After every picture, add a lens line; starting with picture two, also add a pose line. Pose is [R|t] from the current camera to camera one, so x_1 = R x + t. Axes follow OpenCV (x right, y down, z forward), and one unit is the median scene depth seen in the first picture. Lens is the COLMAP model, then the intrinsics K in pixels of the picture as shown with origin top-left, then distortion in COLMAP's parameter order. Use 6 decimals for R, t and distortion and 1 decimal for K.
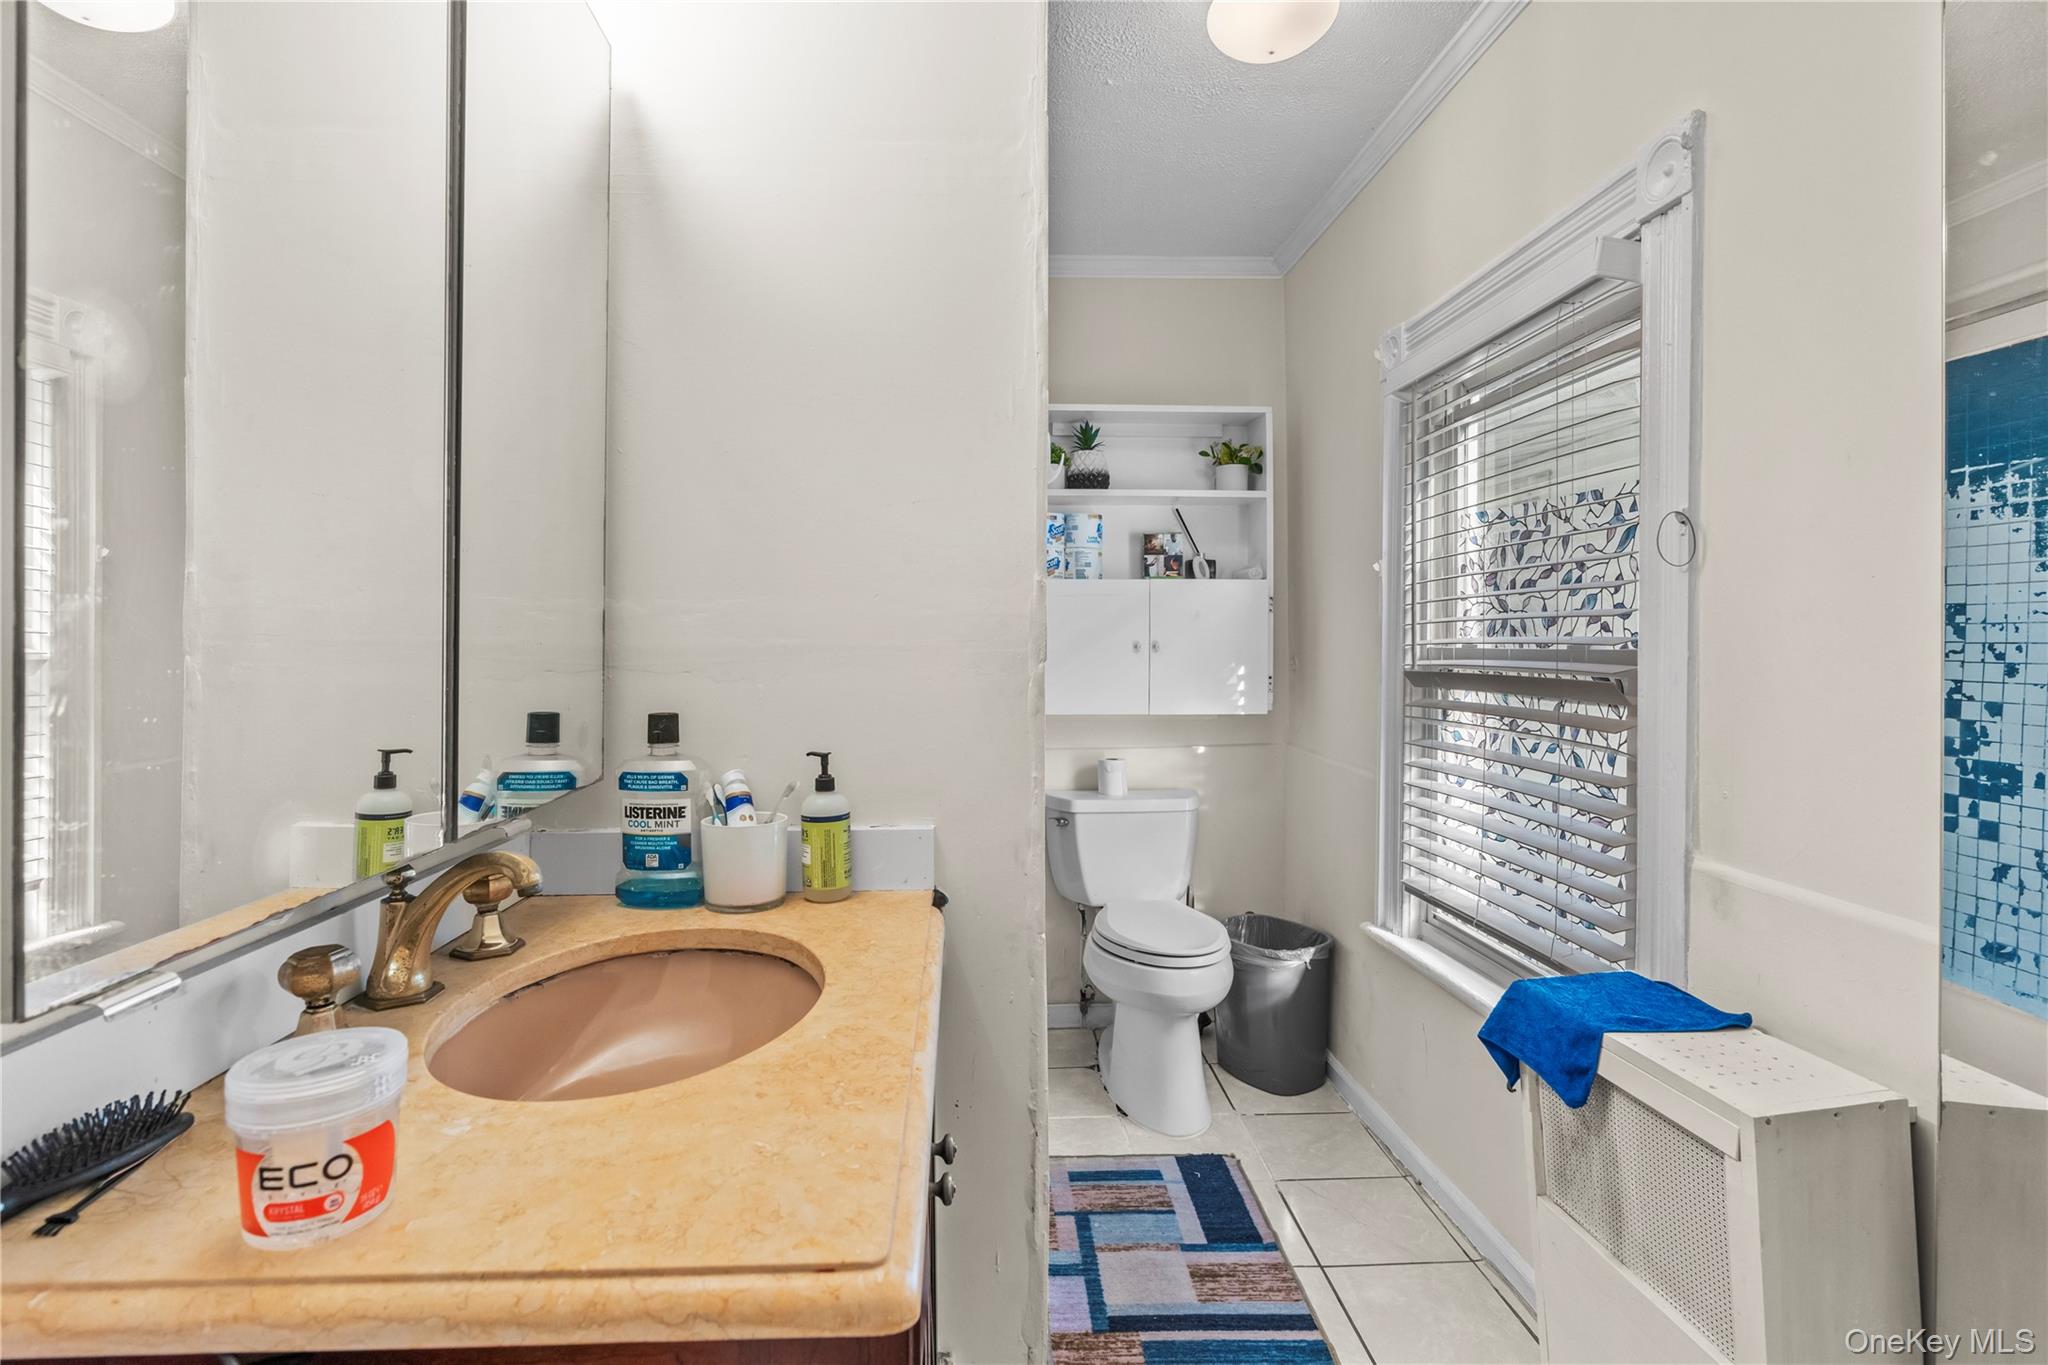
lens RADIAL K [[955.5, 0, 1029.3], [0, 955.5, 642.6], [0, 0, 1]] dist [-0.005175, 0.002148]
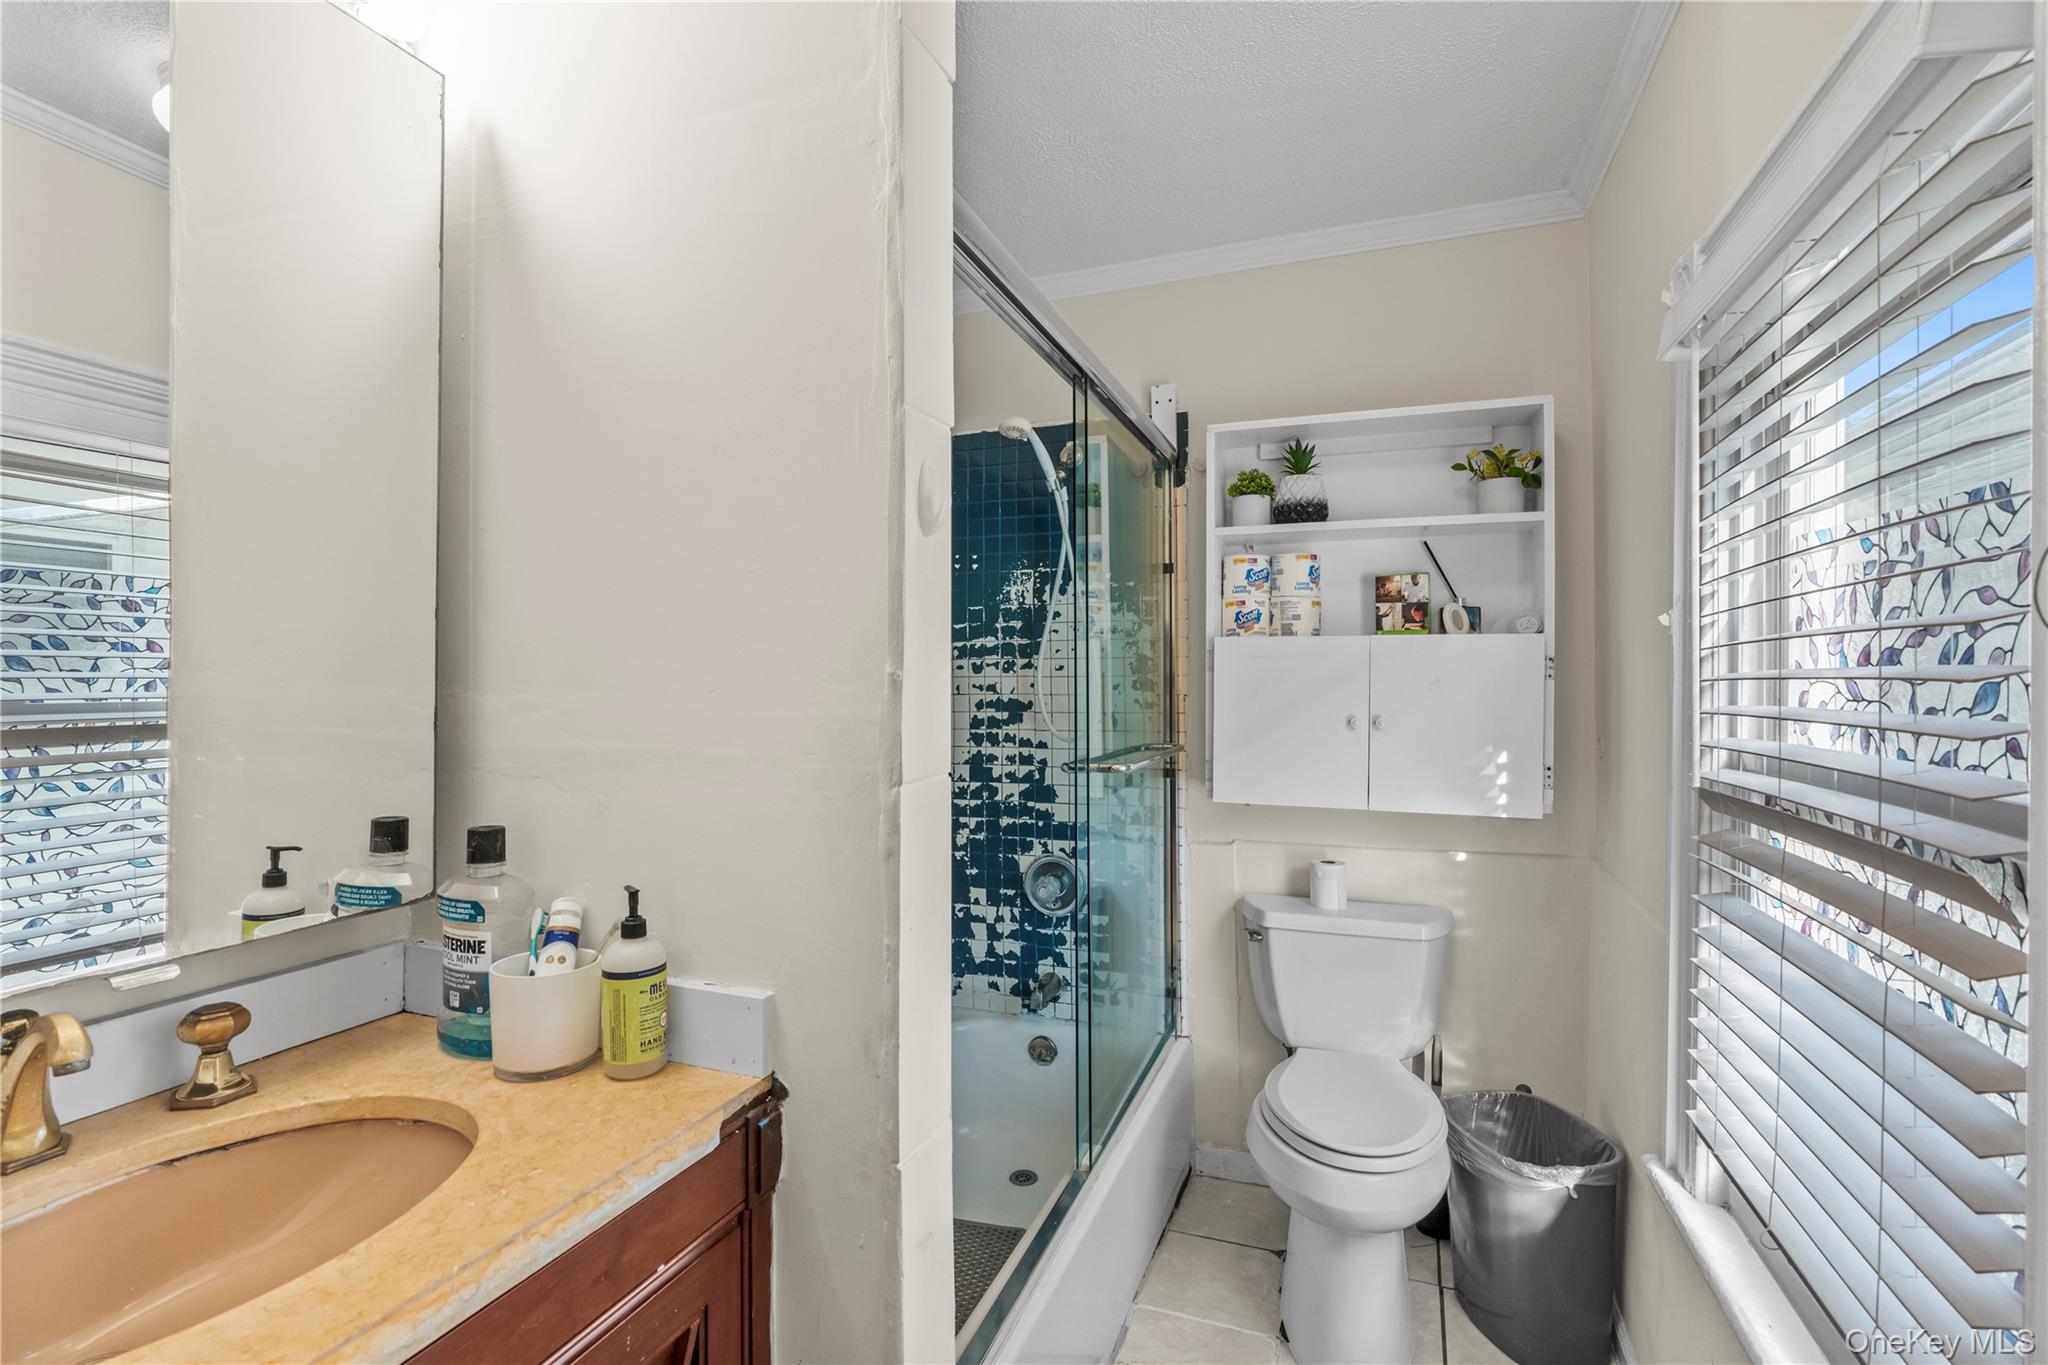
lens RADIAL K [[955.5, 0, 1018.0], [0, 955.5, 676.6], [0, 0, 1]] dist [-0.005175, 0.002148]
pose [[0.913123, 0.004985, -0.407653, 0.186701], [-0.007237, 0.999966, -0.003984, -0.028664], [0.407619, 0.006588, 0.913128, 0.182706]]
